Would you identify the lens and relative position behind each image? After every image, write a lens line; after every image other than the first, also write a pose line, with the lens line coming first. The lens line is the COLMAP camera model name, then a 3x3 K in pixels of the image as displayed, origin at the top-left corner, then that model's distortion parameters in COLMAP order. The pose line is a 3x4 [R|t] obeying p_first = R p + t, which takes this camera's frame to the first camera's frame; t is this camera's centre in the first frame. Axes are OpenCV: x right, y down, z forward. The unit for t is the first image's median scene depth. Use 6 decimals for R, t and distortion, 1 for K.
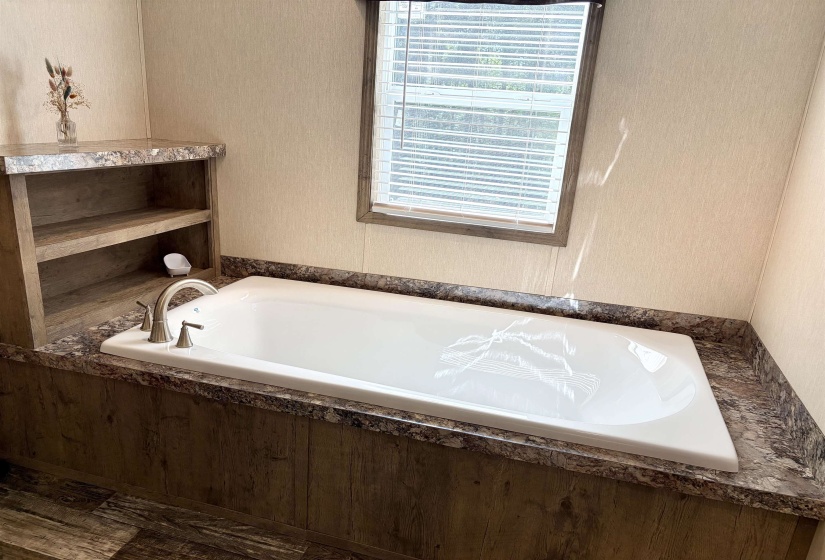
lens RADIAL K [[581.4, 0, 413.6], [0, 581.4, 314.0], [0, 0, 1]] dist [-0.001106, 0.000260]
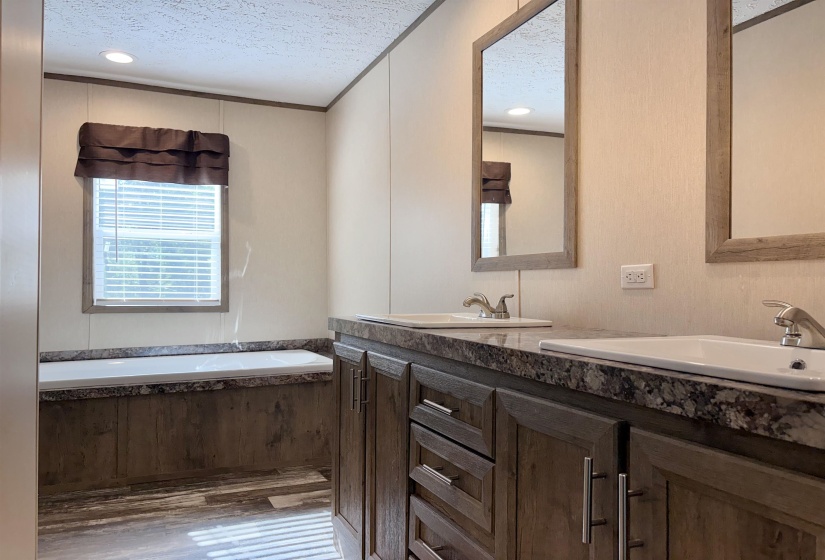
lens RADIAL K [[622.7, 0, 411.8], [0, 622.7, 294.2], [0, 0, 1]] dist [0.067826, -0.081997]
pose [[0.748221, -0.065150, 0.660243, -0.596676], [0.270230, 0.938802, -0.213601, 0.406476], [-0.605921, 0.338239, 0.720038, -0.741449]]
